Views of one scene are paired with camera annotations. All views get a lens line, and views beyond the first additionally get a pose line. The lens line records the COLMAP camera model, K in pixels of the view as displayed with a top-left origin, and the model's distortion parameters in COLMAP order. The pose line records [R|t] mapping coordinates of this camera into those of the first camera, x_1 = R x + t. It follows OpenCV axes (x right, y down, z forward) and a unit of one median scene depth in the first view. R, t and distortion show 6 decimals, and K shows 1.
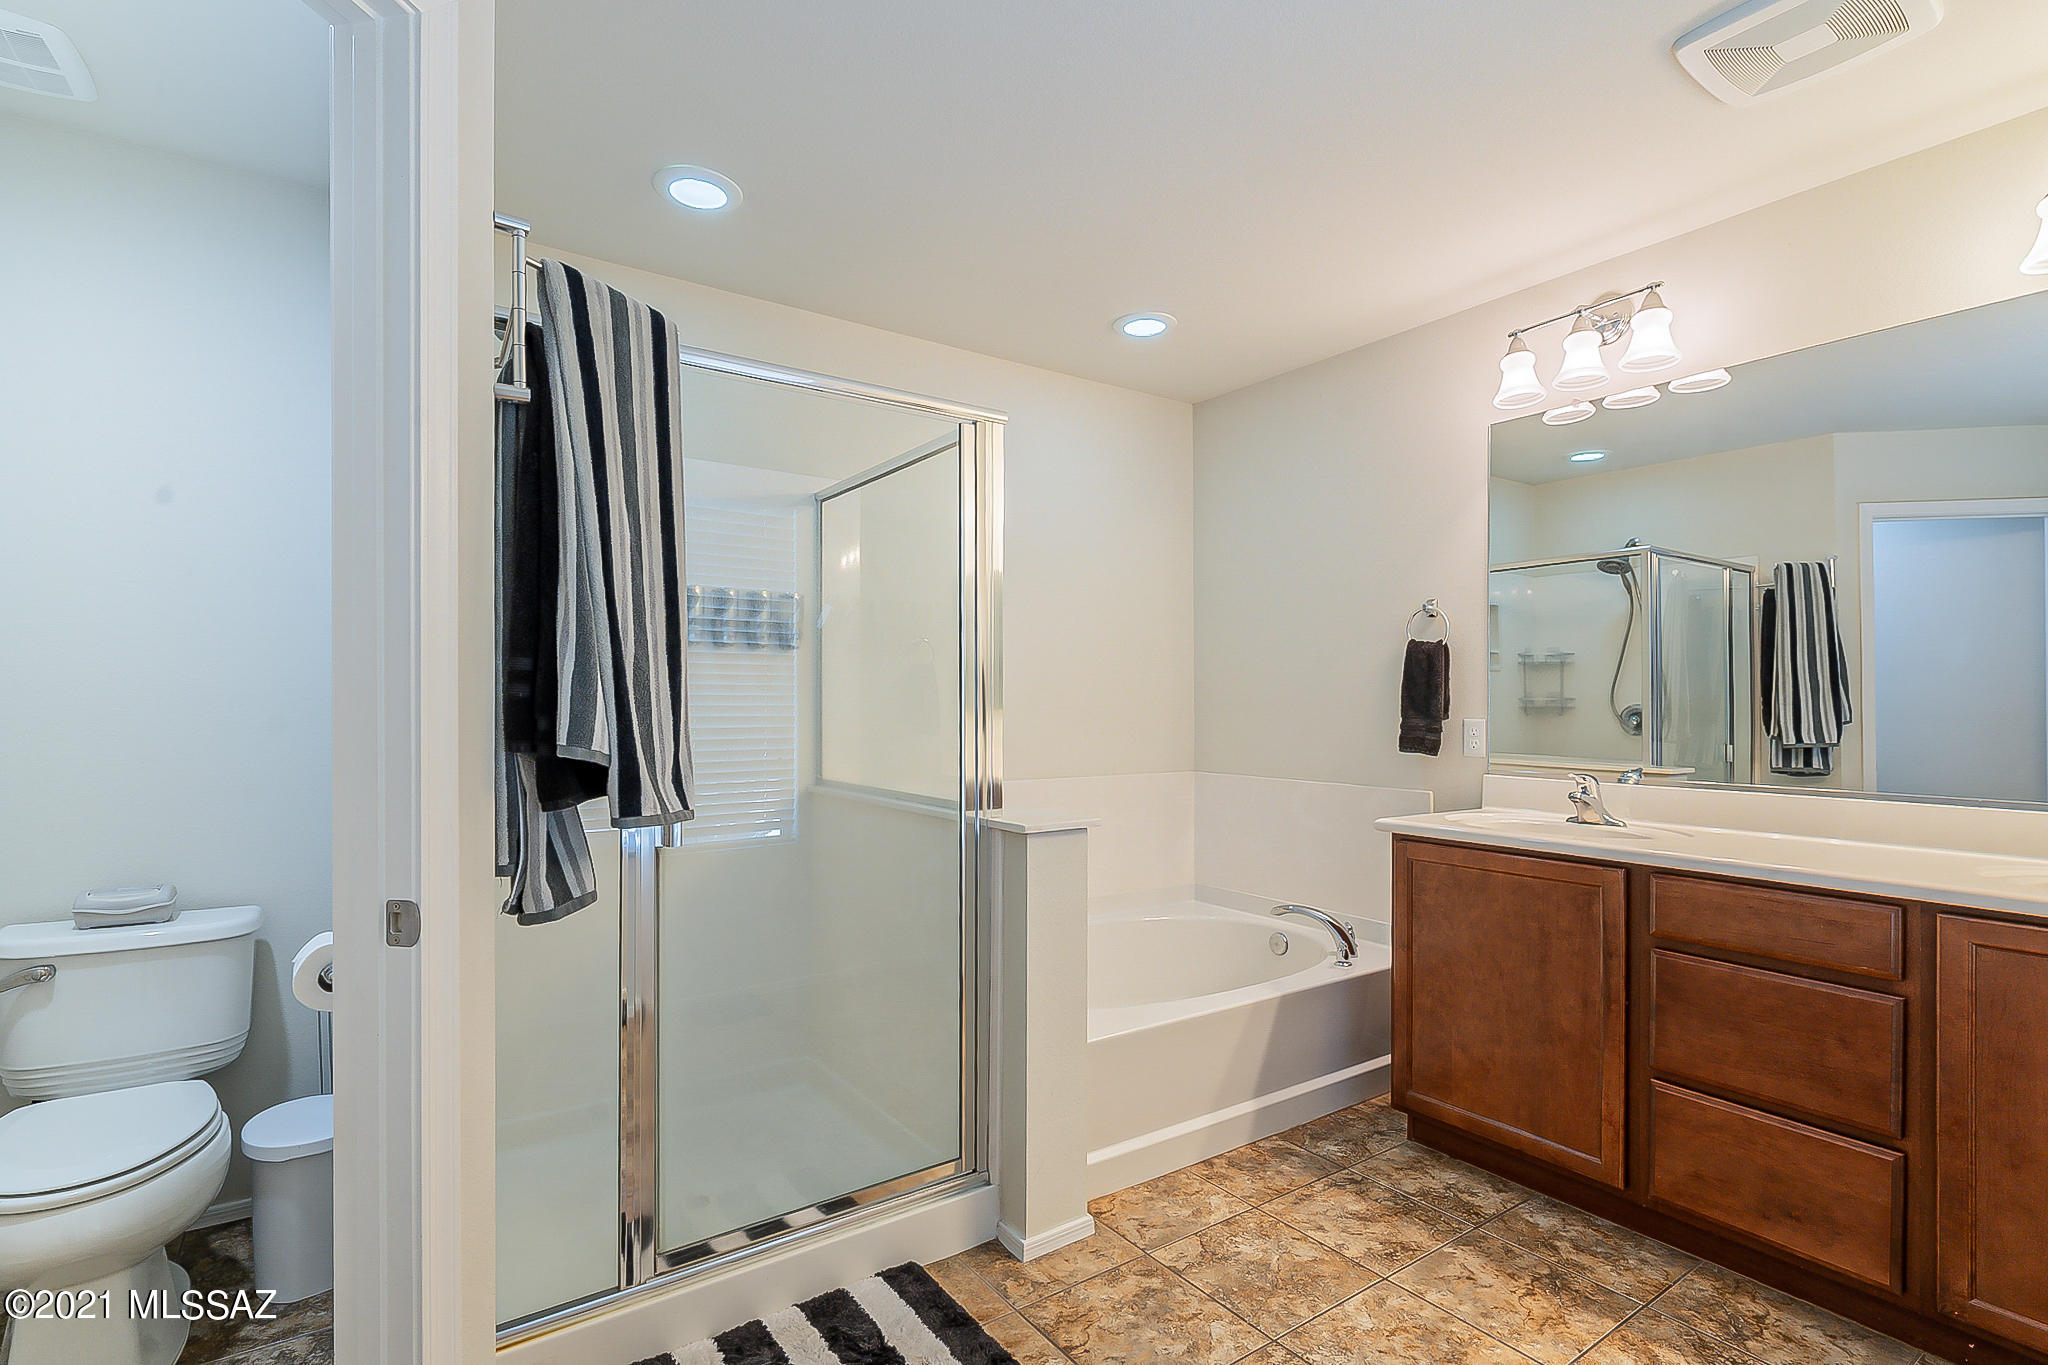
lens RADIAL K [[966.6, 0, 1020.1], [0, 966.6, 692.9], [0, 0, 1]] dist [-0.002084, 0.000489]
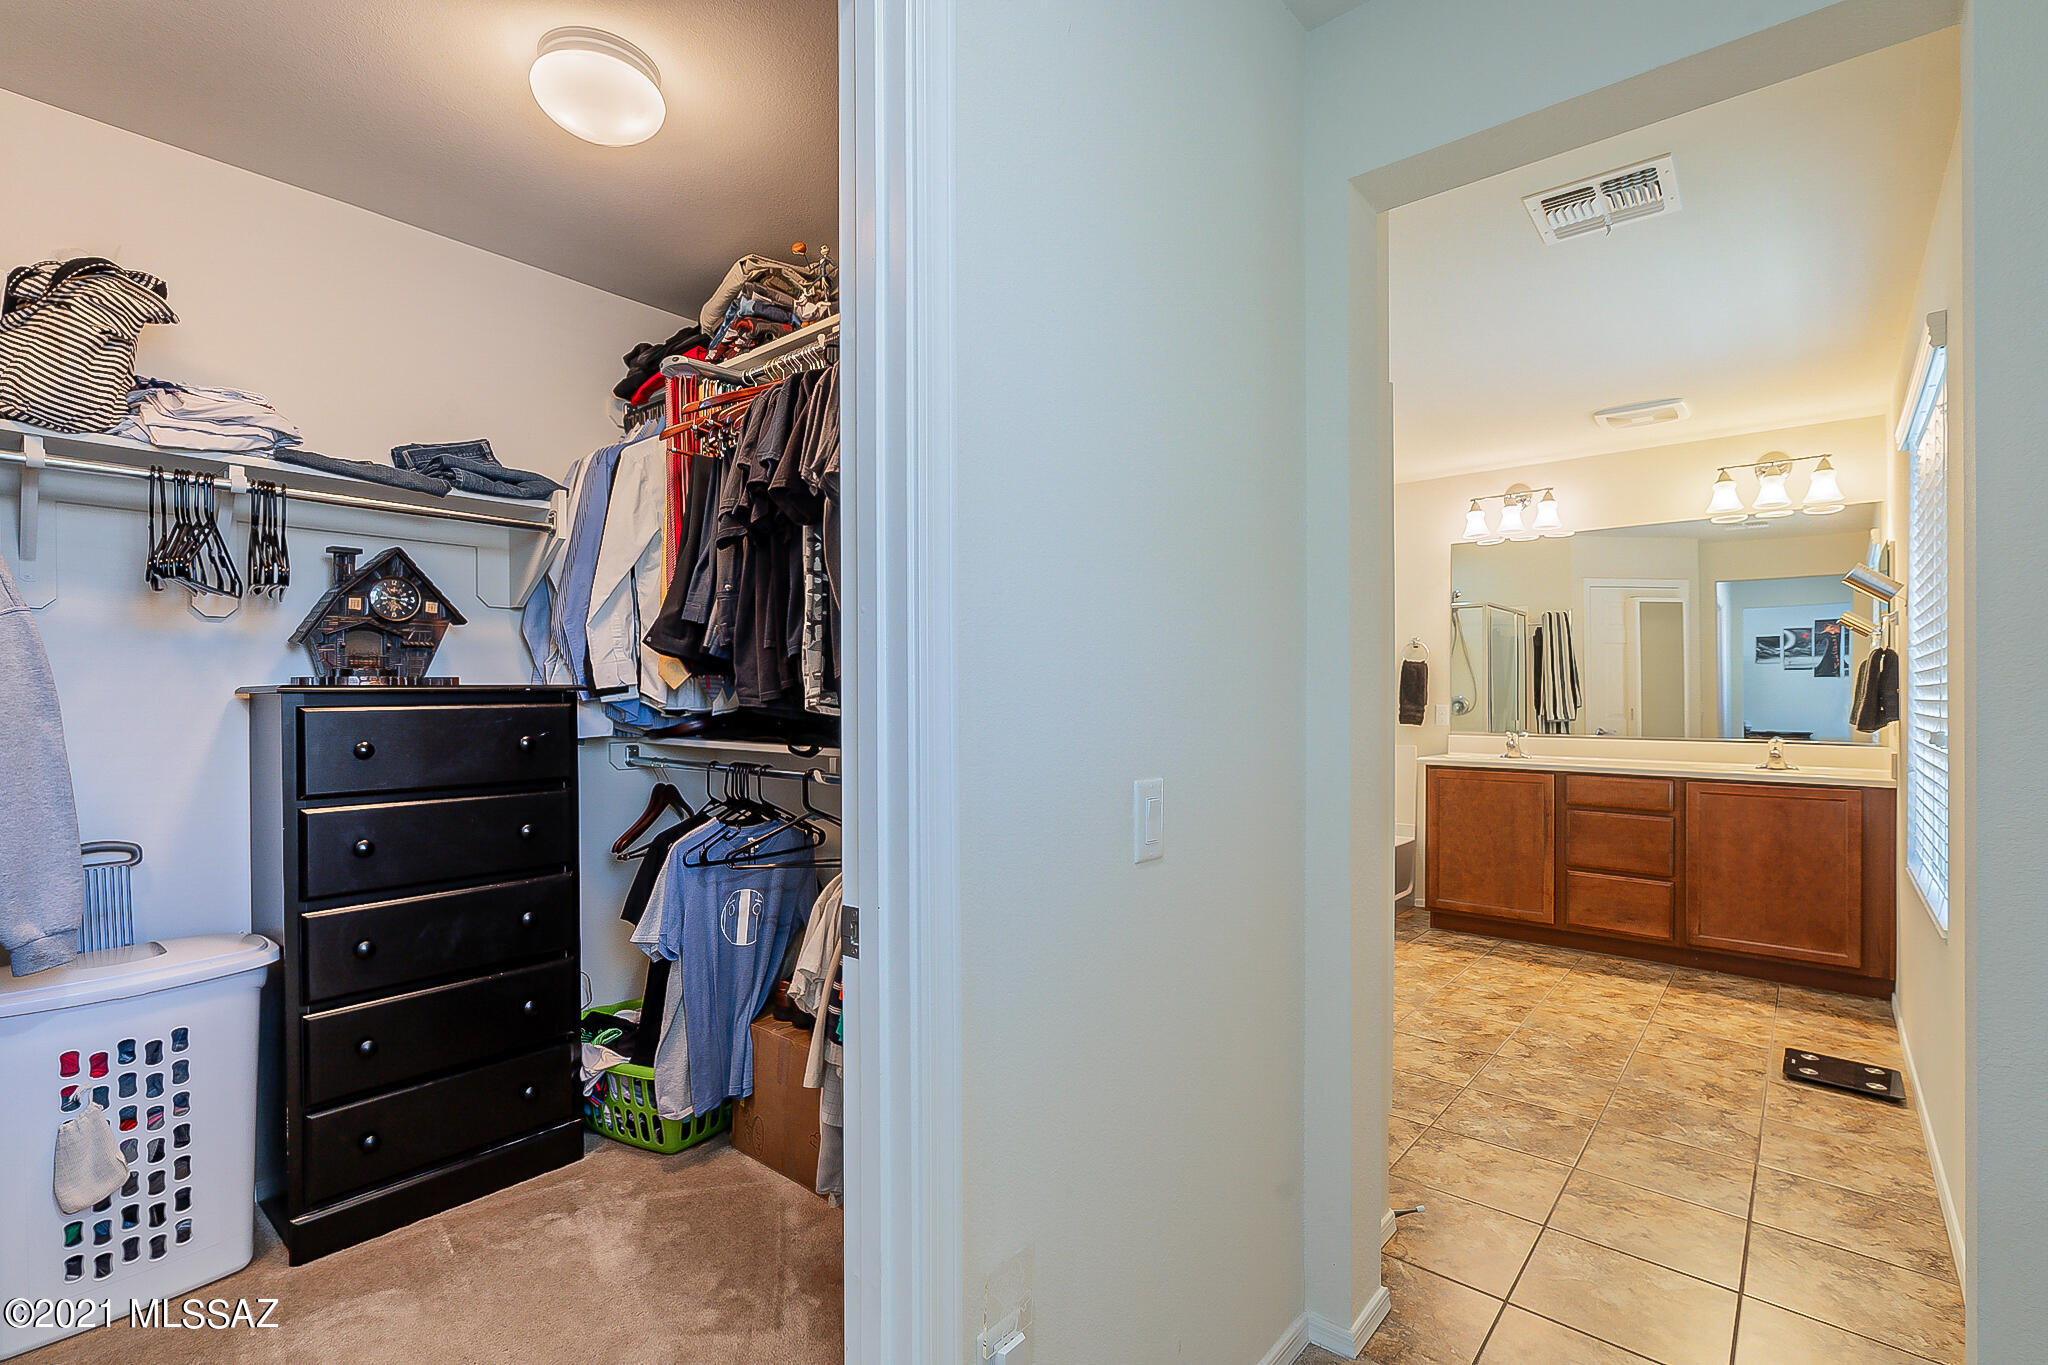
lens RADIAL K [[943.6, 0, 1019.4], [0, 943.6, 685.7], [0, 0, 1]] dist [0.001183, 0.000956]
pose [[0.965771, 0.000816, 0.259393, -1.102677], [-0.001210, 0.999998, 0.001360, -0.014555], [-0.259392, -0.001627, 0.965771, -0.739454]]
